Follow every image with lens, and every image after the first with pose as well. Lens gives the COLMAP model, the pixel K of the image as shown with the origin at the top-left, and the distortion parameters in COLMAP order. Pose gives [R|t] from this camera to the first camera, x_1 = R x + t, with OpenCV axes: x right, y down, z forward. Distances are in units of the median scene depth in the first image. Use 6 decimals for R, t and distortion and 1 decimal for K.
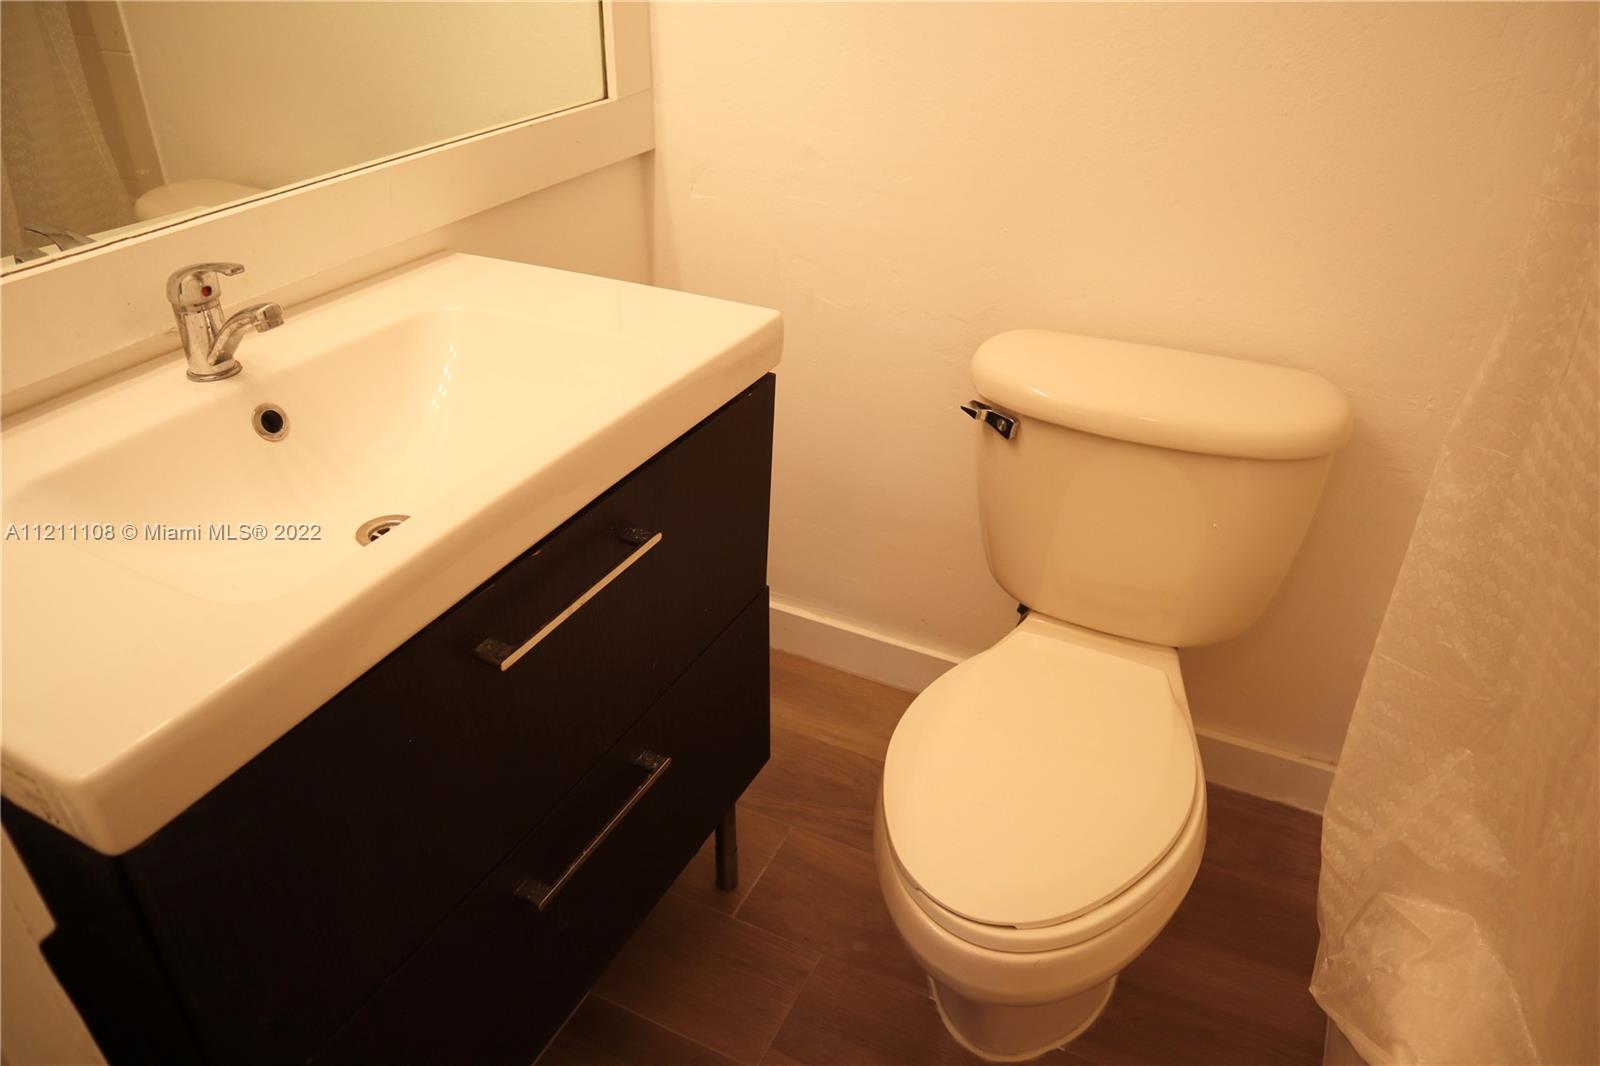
lens RADIAL K [[1099.0, 0, 812.0], [0, 1099.0, 534.1], [0, 0, 1]] dist [-0.129096, 0.079459]
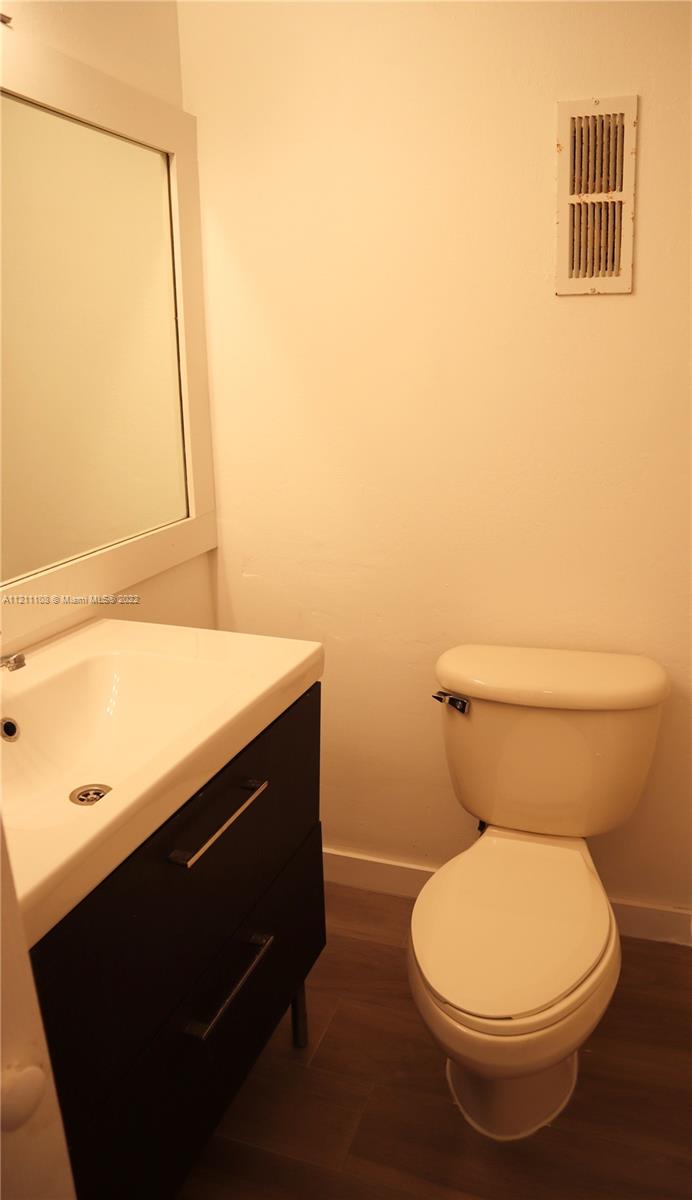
lens RADIAL K [[862.2, 0, 405.8], [0, 862.2, 601.9], [0, 0, 1]] dist [-0.160463, 0.099510]
pose [[0.985281, -0.060284, 0.159959, -0.090126], [0.098840, 0.964379, -0.245366, 0.052754], [-0.139469, 0.257565, 0.956143, -0.213004]]
